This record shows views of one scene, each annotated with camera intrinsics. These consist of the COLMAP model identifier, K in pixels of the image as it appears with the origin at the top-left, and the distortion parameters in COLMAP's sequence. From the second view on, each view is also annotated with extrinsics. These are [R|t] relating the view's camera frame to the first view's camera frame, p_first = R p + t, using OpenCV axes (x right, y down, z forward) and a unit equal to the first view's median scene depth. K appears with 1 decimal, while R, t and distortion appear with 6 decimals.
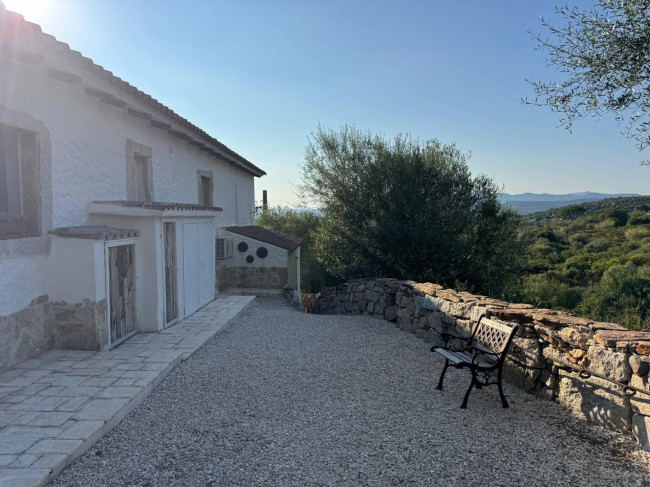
lens RADIAL K [[457.7, 0, 325.0], [0, 457.7, 243.5], [0, 0, 1]] dist [0.090637, -0.097361]
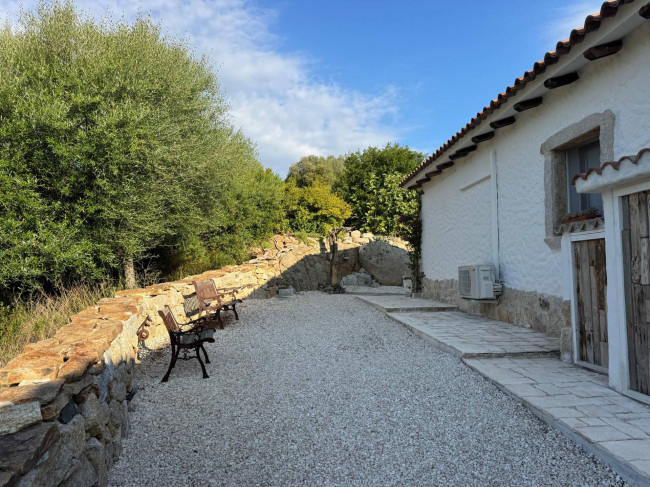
lens RADIAL K [[457.7, 0, 325.0], [0, 457.7, 243.5], [0, 0, 1]] dist [0.090637, -0.097361]
pose [[-0.997299, 0.003425, -0.073371, 0.038339], [0.003207, 0.999990, 0.003092, 0.006784], [0.073381, 0.002848, -0.997300, 1.552745]]
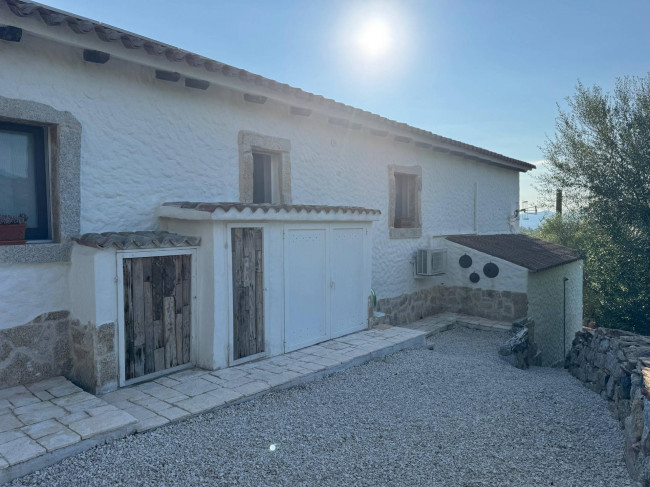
lens RADIAL K [[457.7, 0, 325.0], [0, 457.7, 243.5], [0, 0, 1]] dist [0.090637, -0.097361]
pose [[0.779588, 0.023856, -0.625839, 0.258270], [-0.034863, 0.999378, -0.005333, -0.021709], [0.625322, 0.025976, 0.779934, 0.508965]]
